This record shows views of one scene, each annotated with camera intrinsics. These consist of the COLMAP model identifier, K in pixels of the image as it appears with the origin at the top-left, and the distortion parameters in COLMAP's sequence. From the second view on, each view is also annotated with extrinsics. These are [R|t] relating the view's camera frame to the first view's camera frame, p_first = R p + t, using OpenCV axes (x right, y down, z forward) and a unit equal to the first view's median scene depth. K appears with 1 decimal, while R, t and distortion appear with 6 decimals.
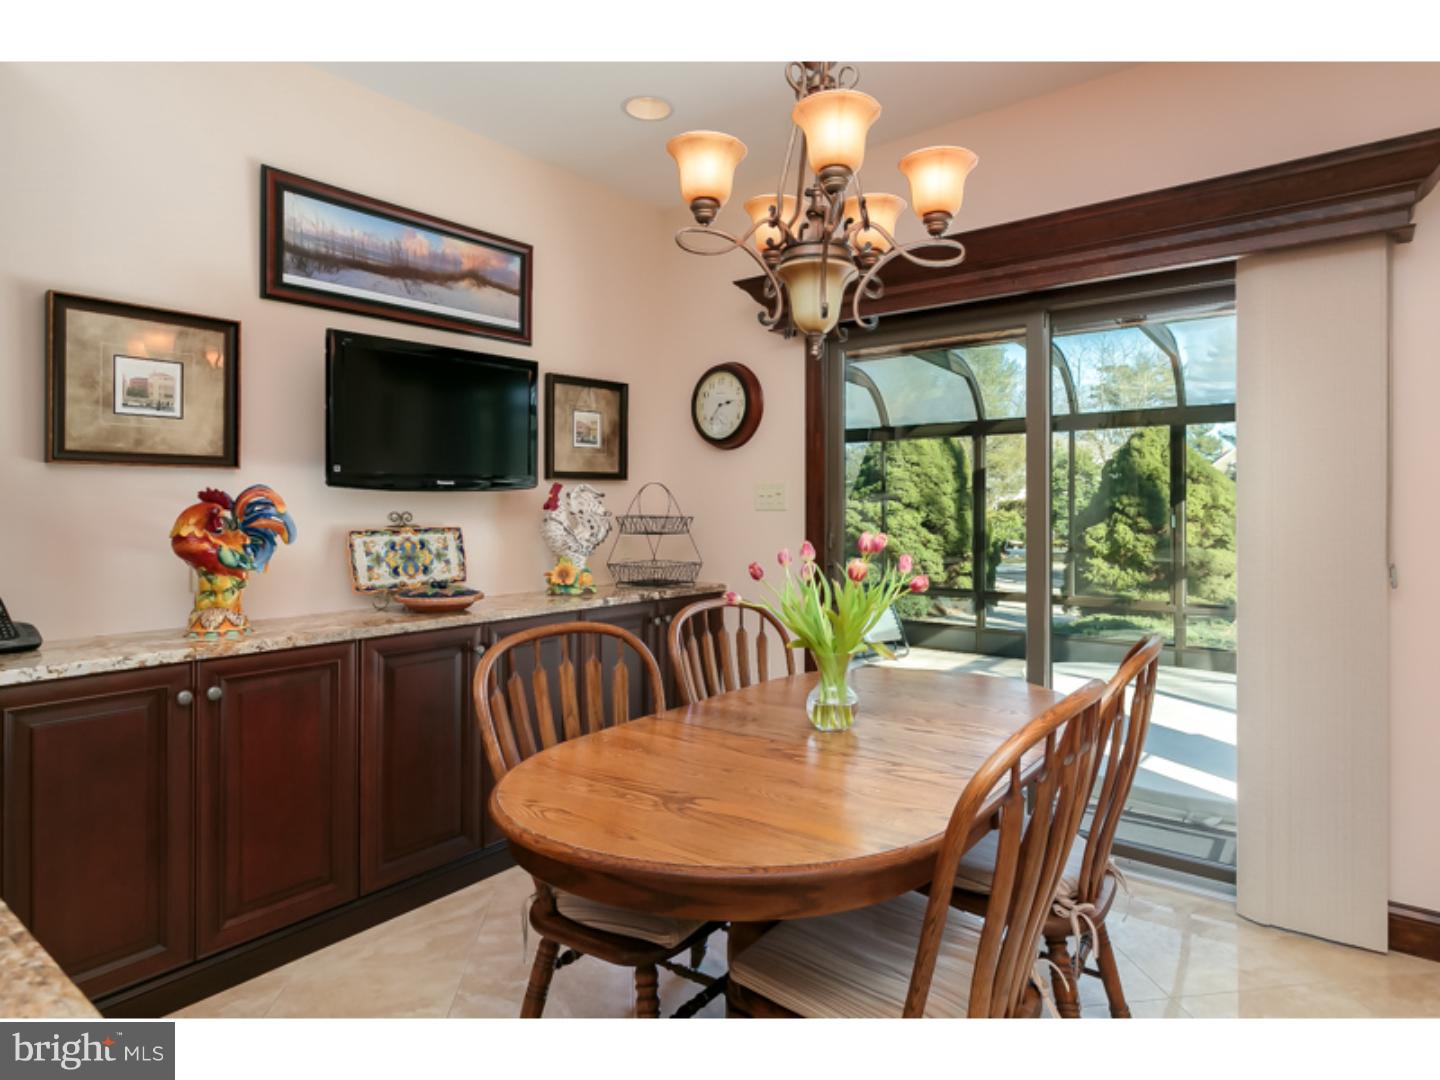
lens RADIAL K [[843.6, 0, 727.3], [0, 843.6, 536.5], [0, 0, 1]] dist [0.004657, 0.000511]
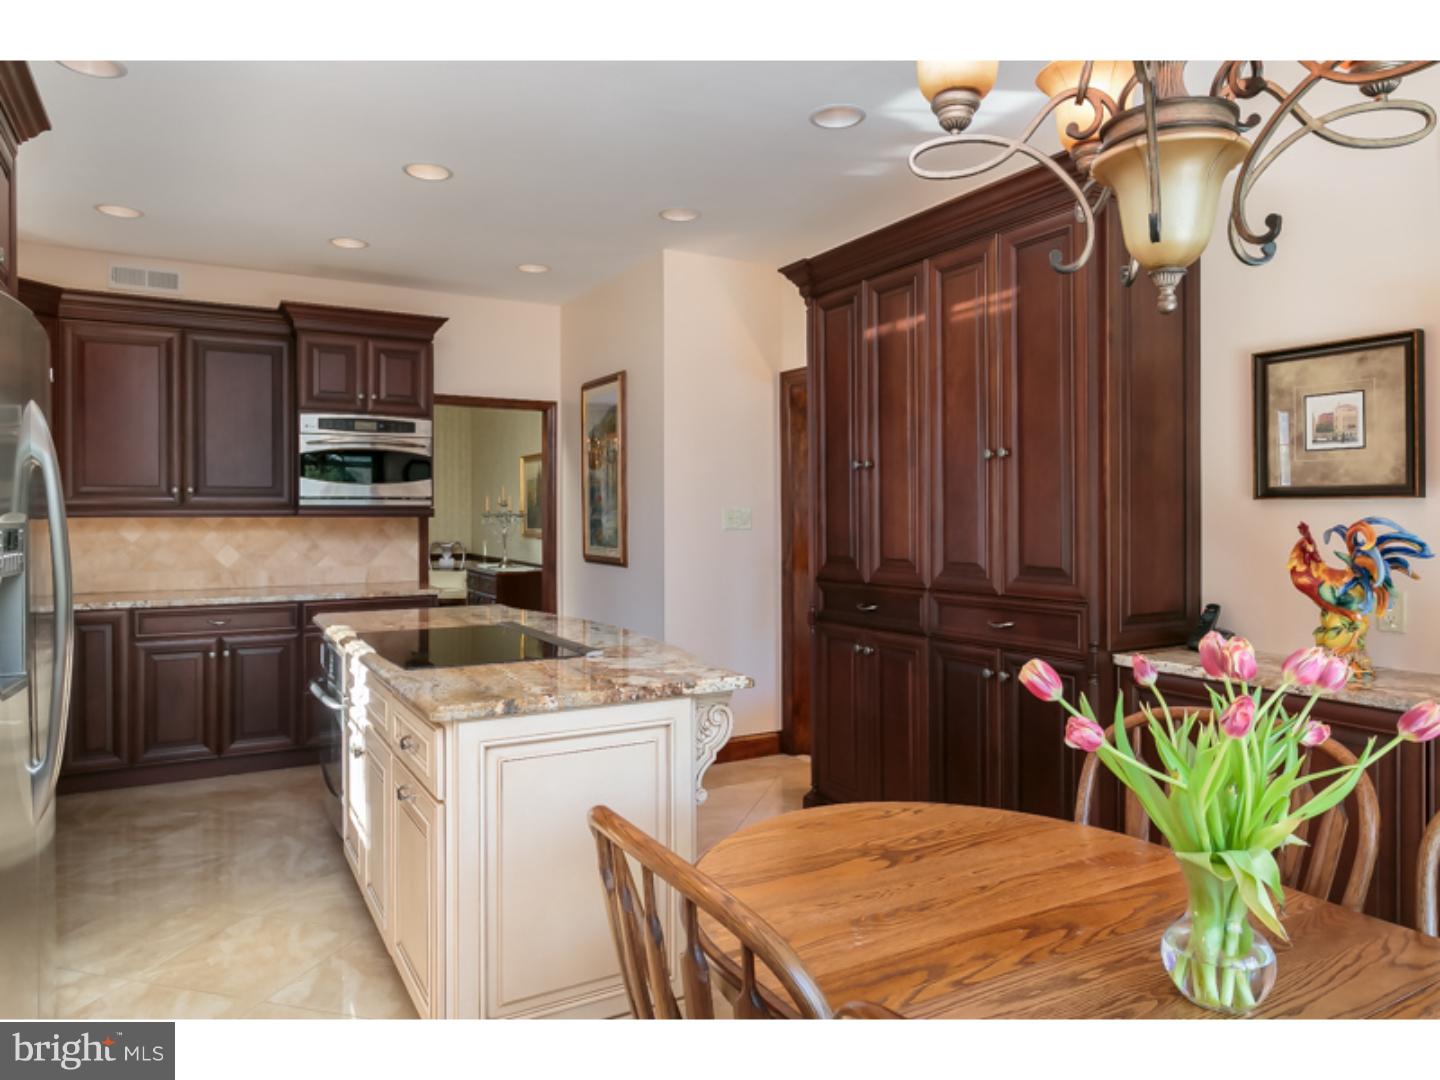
lens RADIAL K [[926.6, 0, 725.2], [0, 926.6, 532.5], [0, 0, 1]] dist [-0.004606, -0.000173]
pose [[-0.384992, 0.013619, -0.922820, 0.623231], [-0.035539, 0.998931, 0.029568, -0.050742], [0.922236, 0.044180, -0.384096, 0.767873]]
